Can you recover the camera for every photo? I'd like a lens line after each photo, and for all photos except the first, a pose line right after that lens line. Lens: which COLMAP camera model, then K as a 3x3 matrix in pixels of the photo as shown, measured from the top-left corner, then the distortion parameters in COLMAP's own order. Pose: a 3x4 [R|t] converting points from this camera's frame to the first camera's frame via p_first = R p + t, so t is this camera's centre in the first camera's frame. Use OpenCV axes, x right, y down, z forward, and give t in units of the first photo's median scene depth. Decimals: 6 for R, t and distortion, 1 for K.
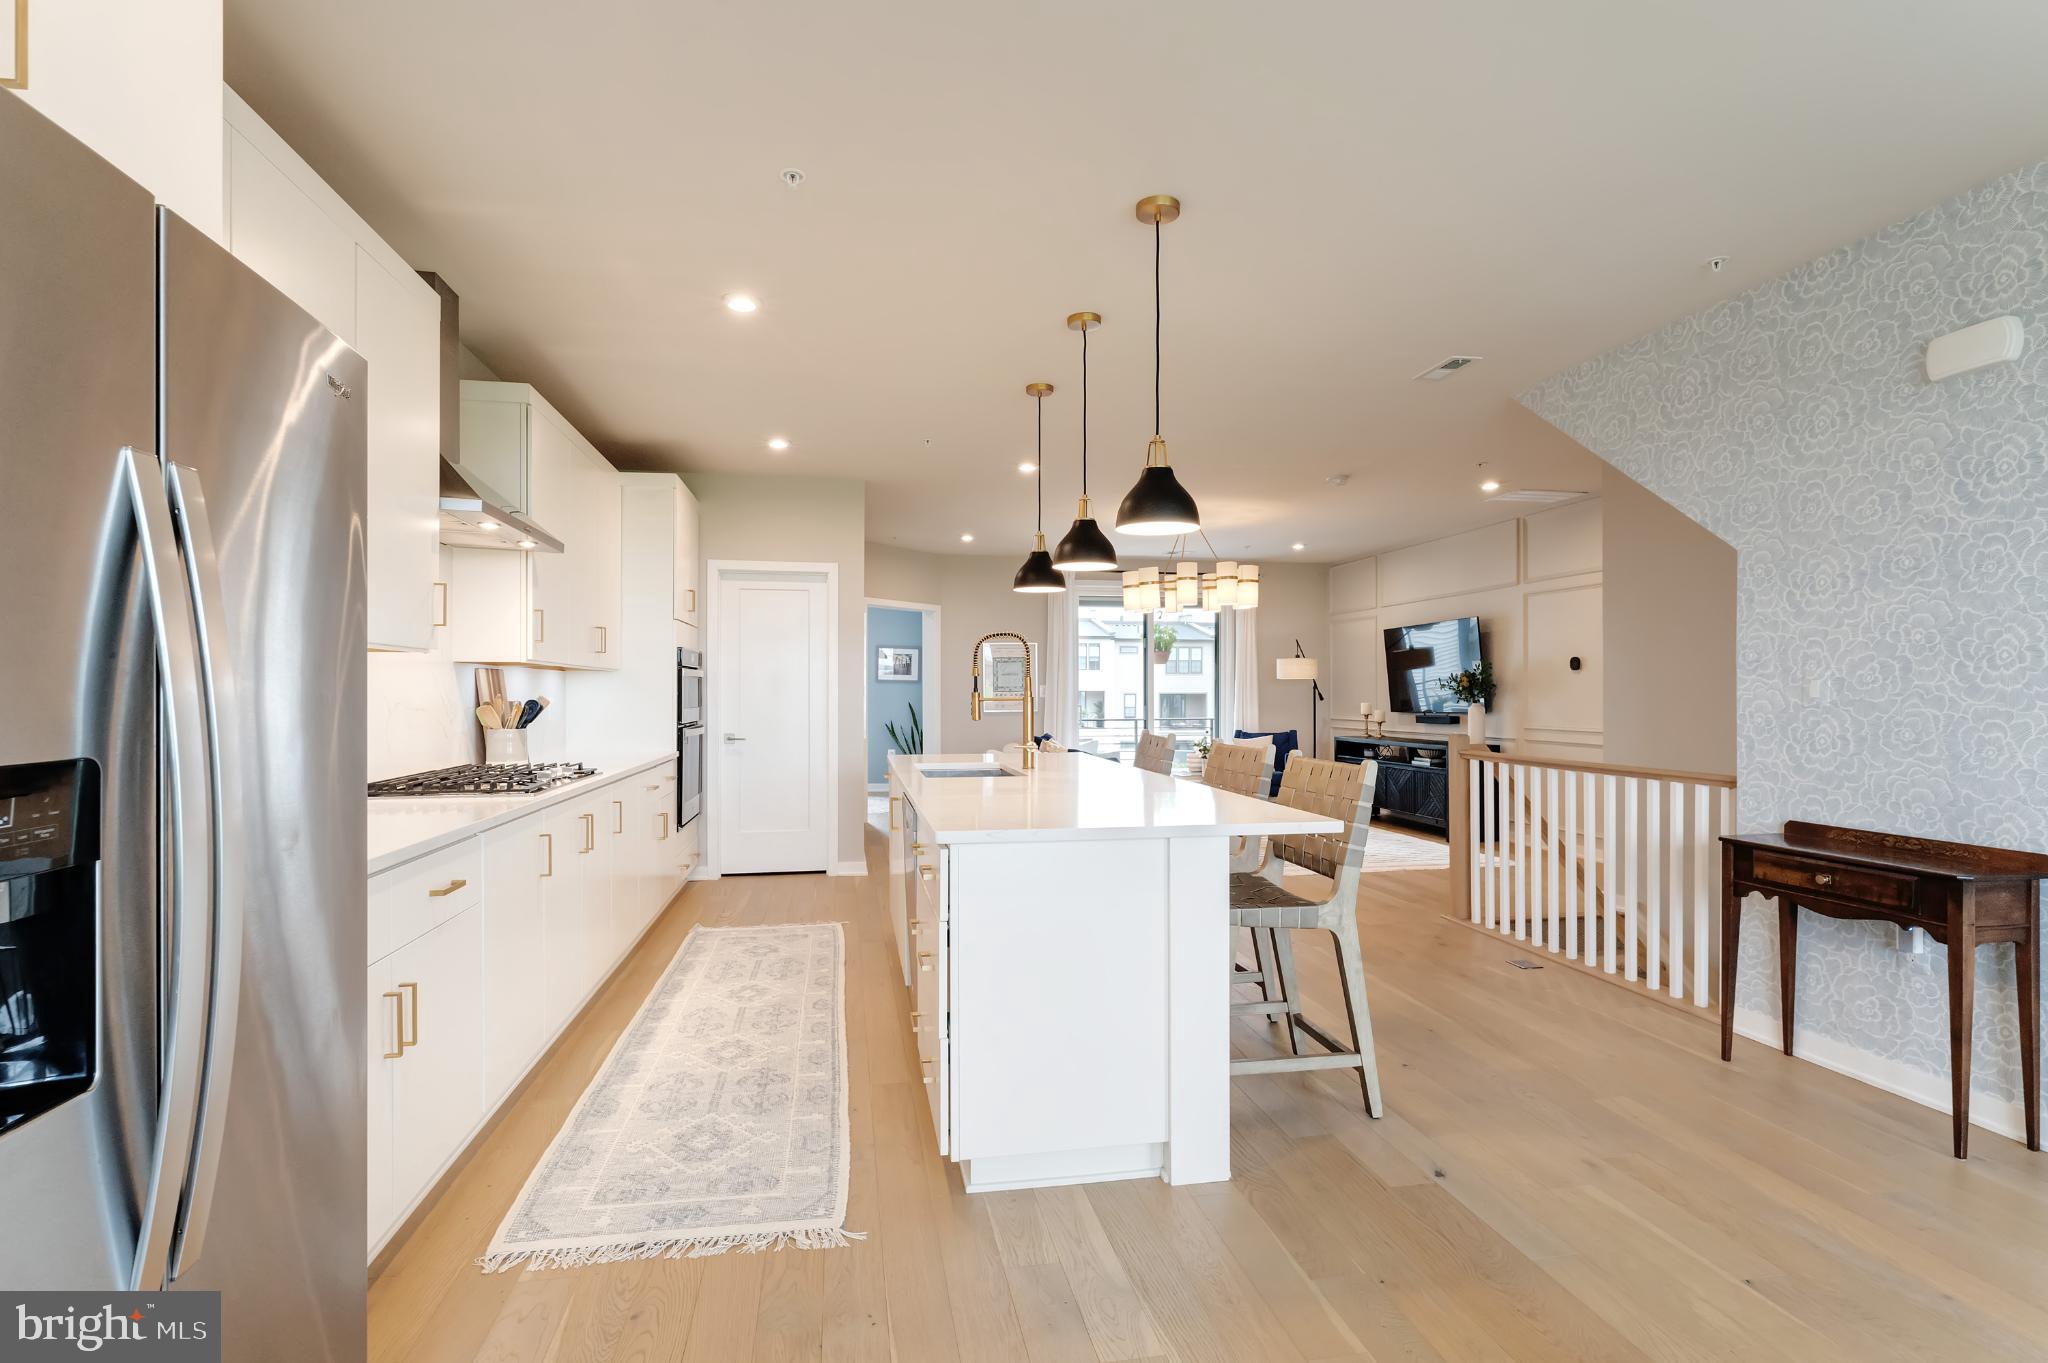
lens RADIAL K [[980.1, 0, 1015.9], [0, 980.1, 695.0], [0, 0, 1]] dist [-0.000036, -0.002356]
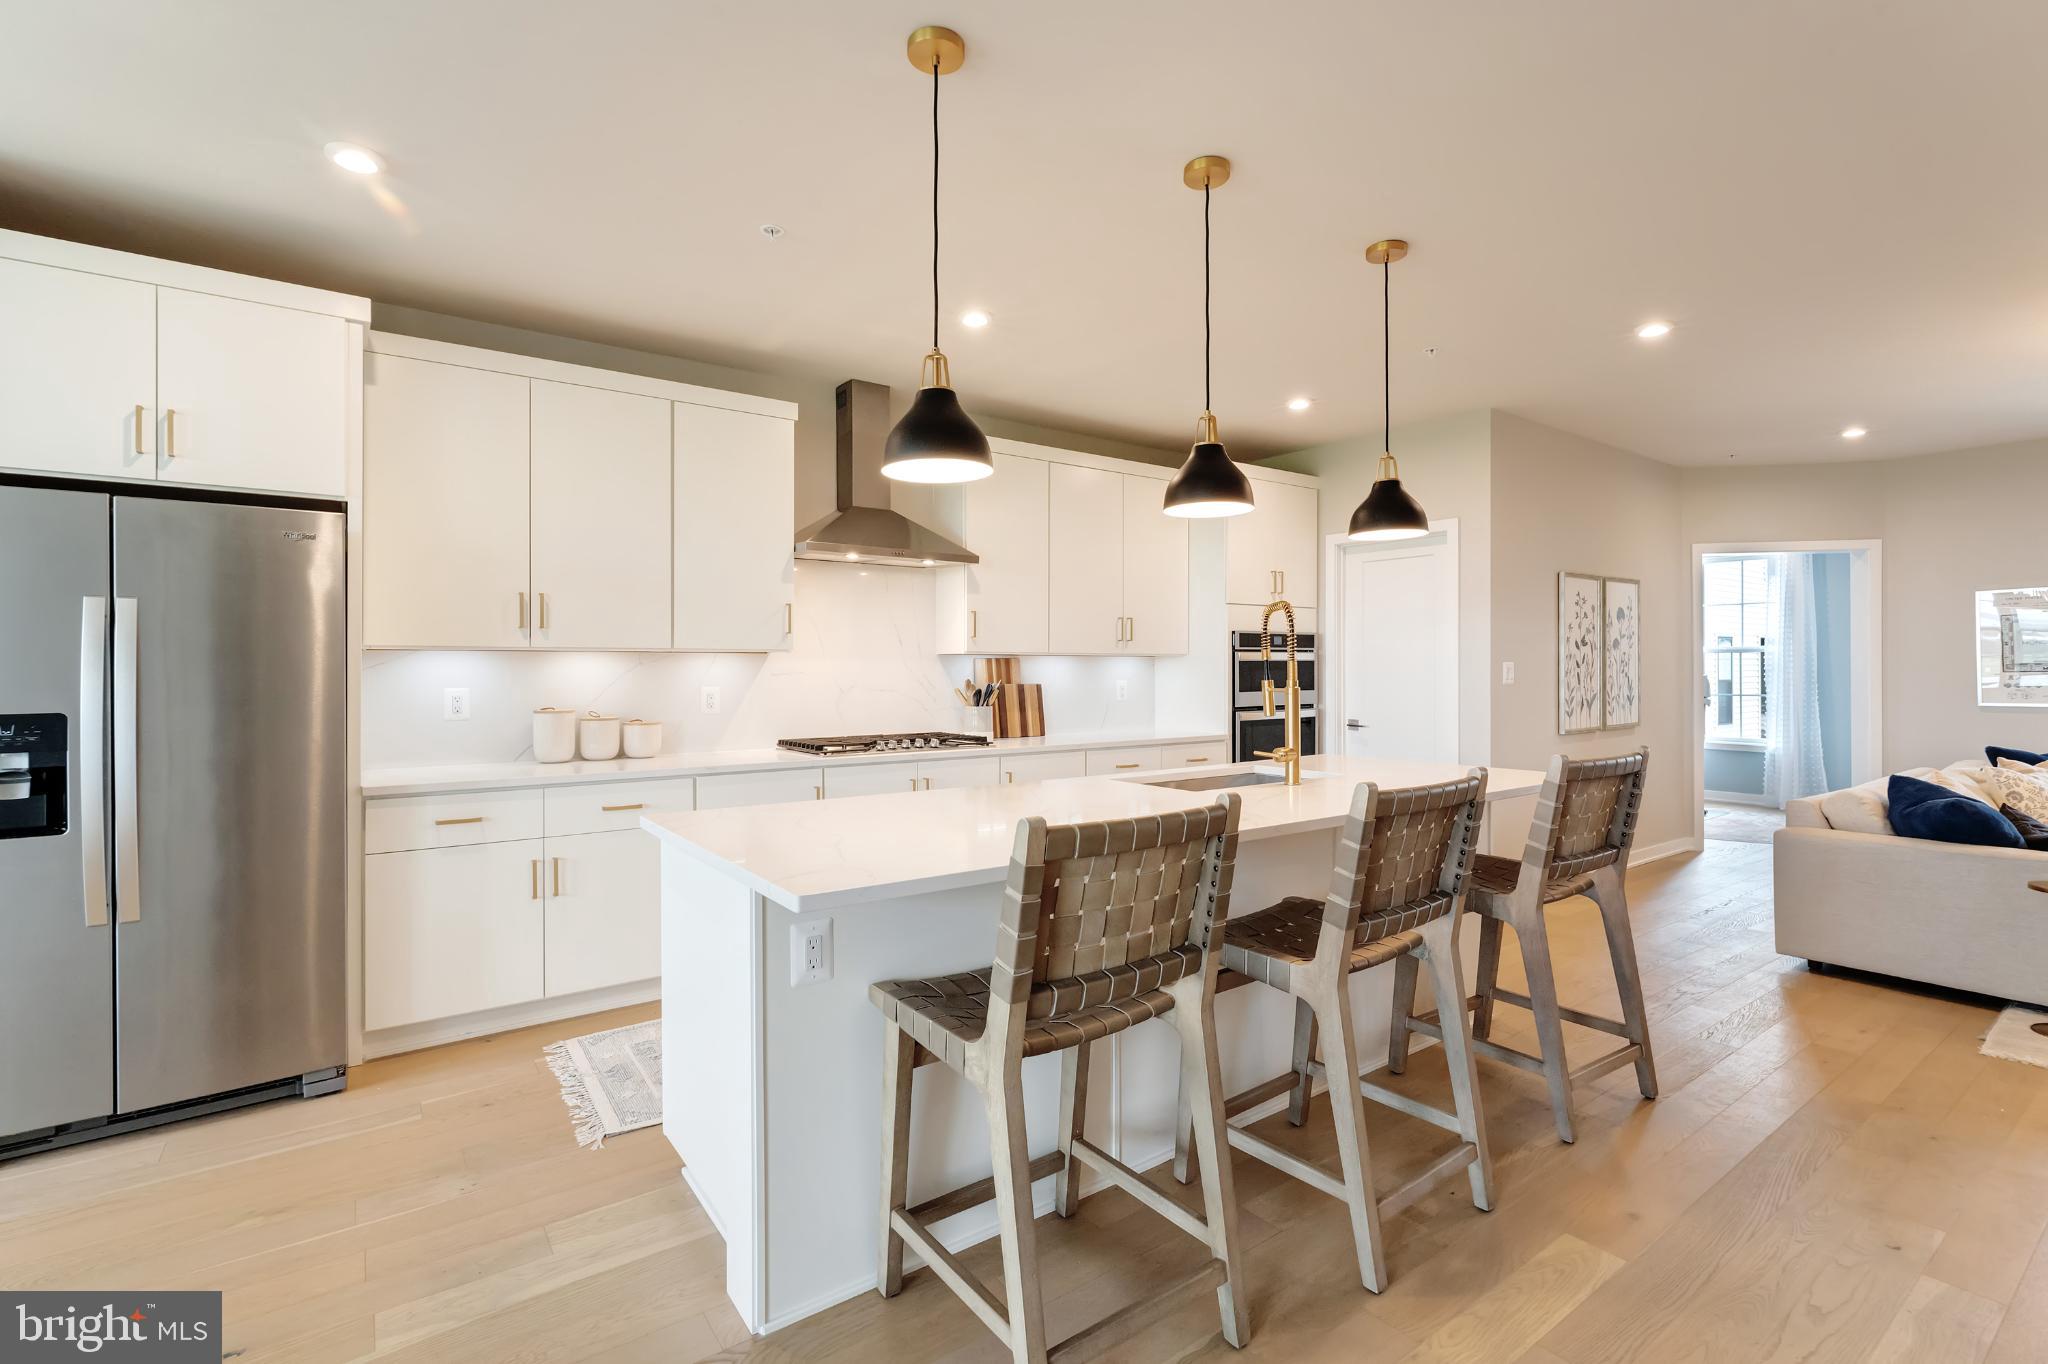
lens RADIAL K [[931.1, 0, 1003.2], [0, 931.1, 666.5], [0, 0, 1]] dist [0.003391, -0.001878]
pose [[0.420242, -0.005052, -0.907398, 0.506002], [0.001034, 0.999987, -0.005088, -0.009854], [0.907412, 0.001200, 0.420241, 0.459914]]
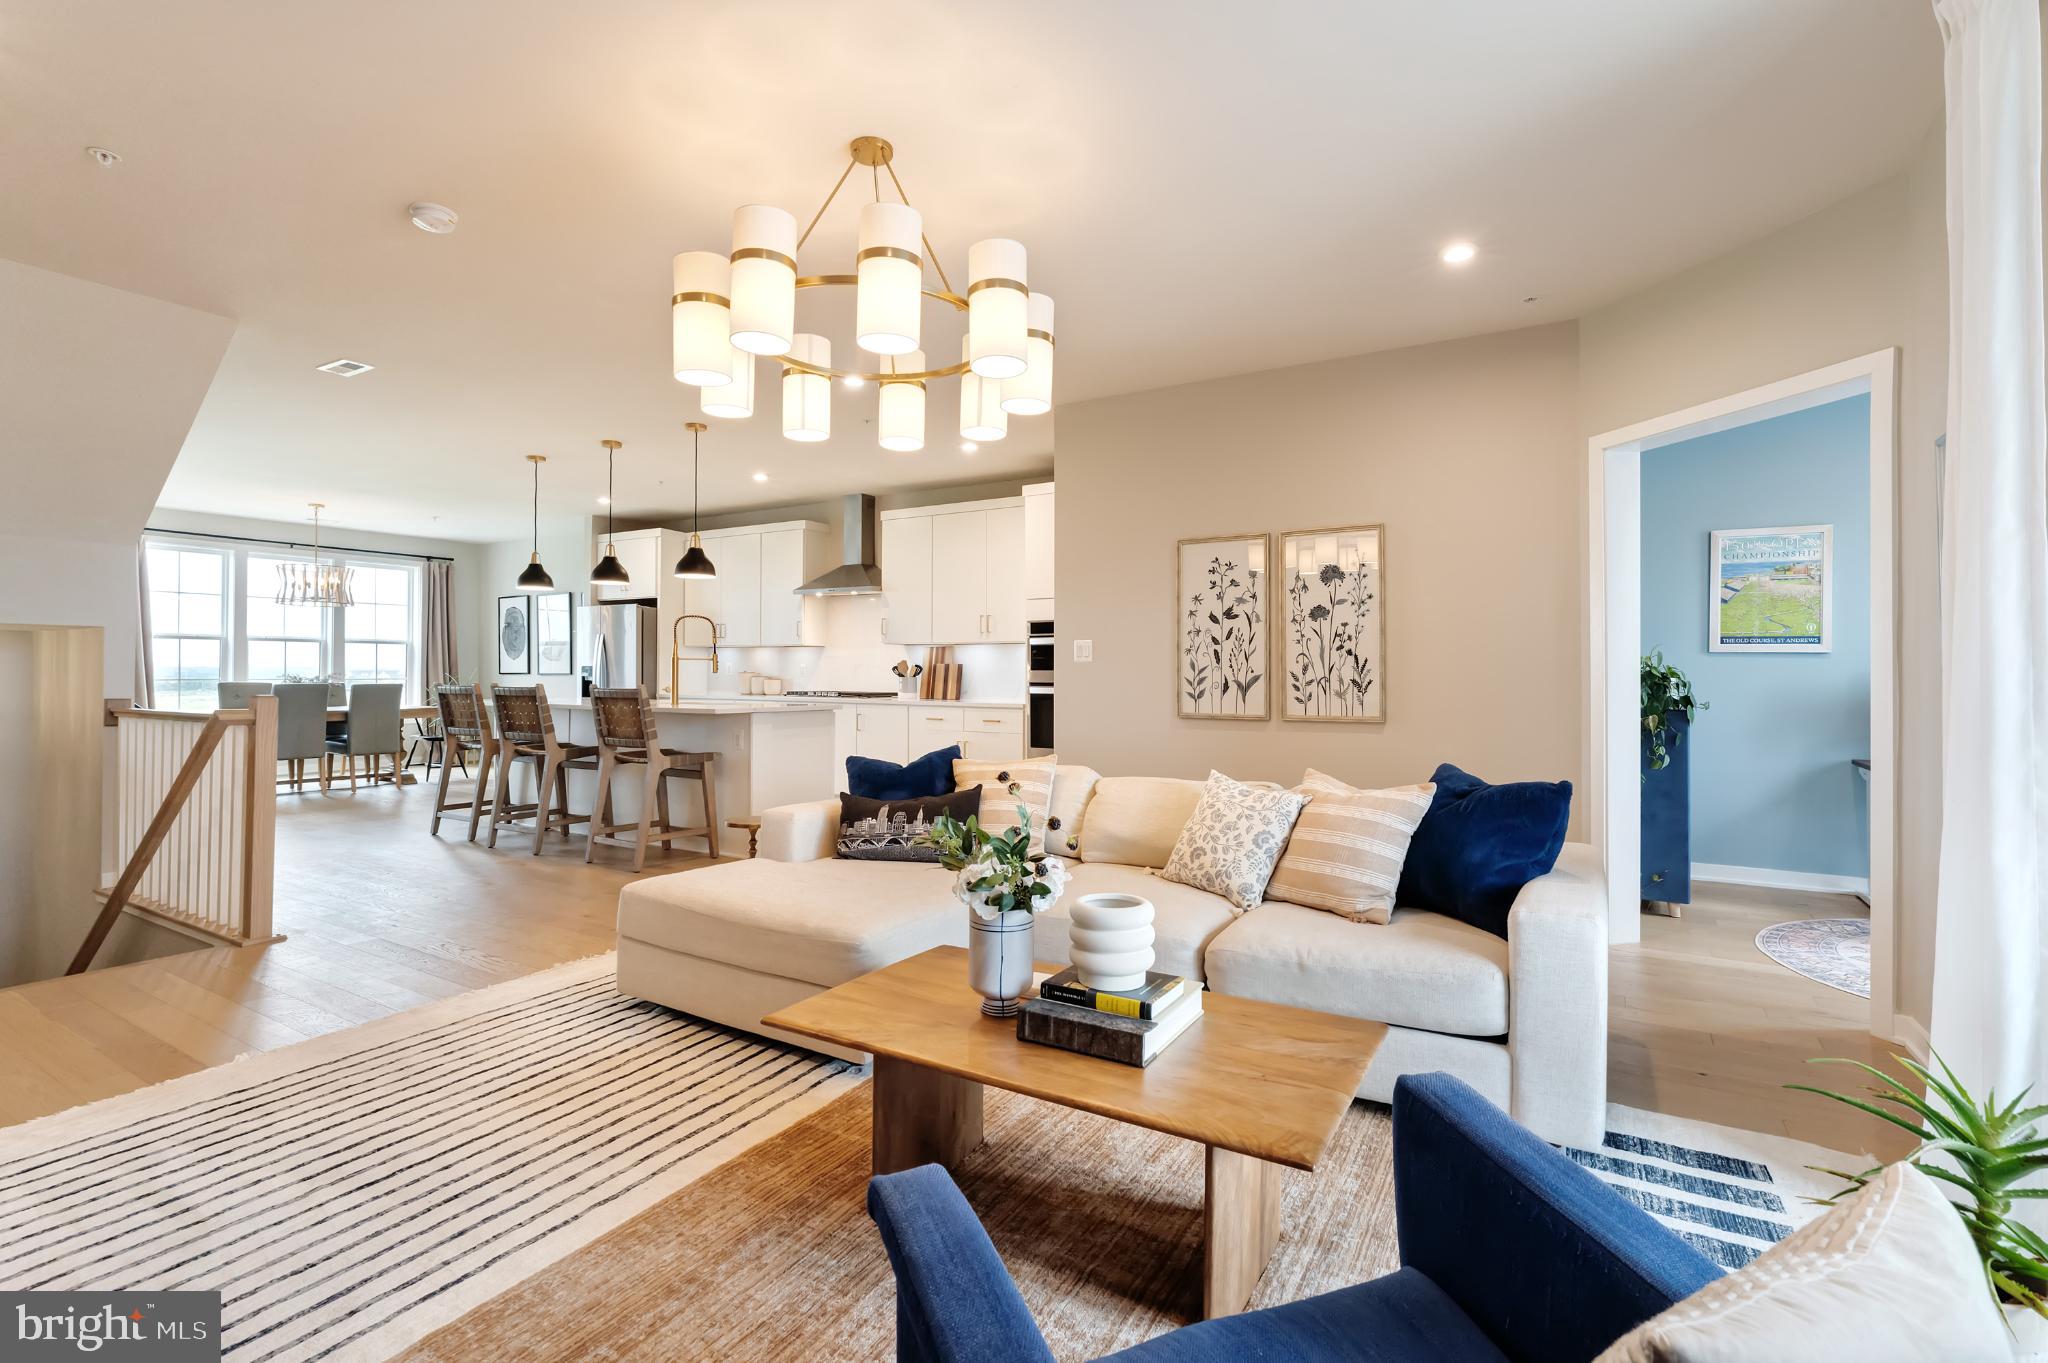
lens RADIAL K [[931.1, 0, 998.6], [0, 931.1, 670.8], [0, 0, 1]] dist [0.003391, -0.001878]
pose [[-0.676031, -0.005213, -0.736855, 0.663294], [-0.007431, 0.999972, -0.000257, 0.017202], [0.736836, 0.005302, -0.676051, 2.106950]]
